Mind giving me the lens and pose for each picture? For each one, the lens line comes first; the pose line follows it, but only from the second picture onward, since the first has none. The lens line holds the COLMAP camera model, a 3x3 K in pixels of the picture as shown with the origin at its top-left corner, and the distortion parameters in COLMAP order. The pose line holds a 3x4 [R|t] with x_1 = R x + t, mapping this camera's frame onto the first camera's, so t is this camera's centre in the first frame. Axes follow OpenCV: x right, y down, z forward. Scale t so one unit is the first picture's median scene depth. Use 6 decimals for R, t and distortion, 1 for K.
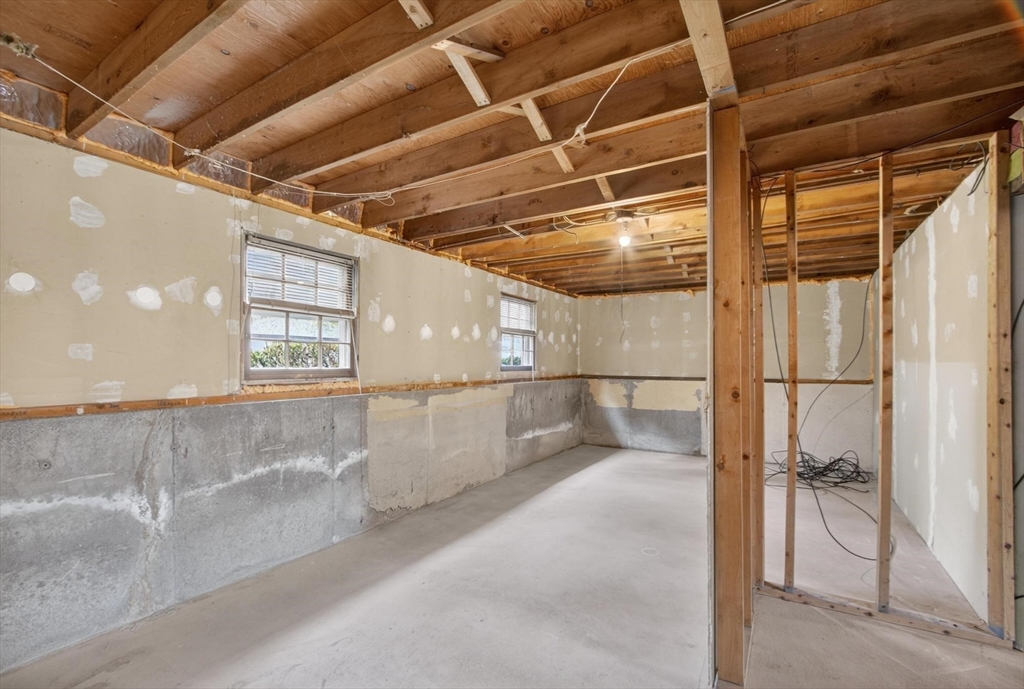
lens RADIAL K [[456.8, 0, 510.6], [0, 456.8, 357.0], [0, 0, 1]] dist [-0.003158, -0.000116]
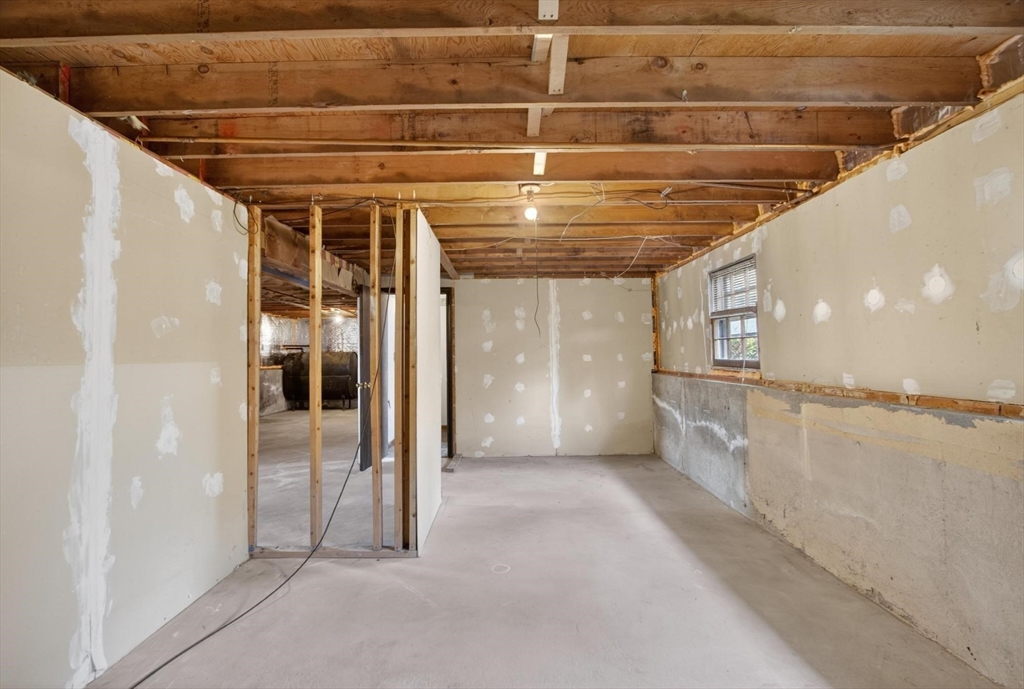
lens RADIAL K [[456.8, 0, 510.6], [0, 456.8, 357.0], [0, 0, 1]] dist [-0.003158, -0.000116]
pose [[-0.844419, 0.009151, -0.535605, 0.608791], [0.013507, 0.999900, -0.004211, 0.012093], [0.535512, -0.010790, -0.844458, 1.403322]]
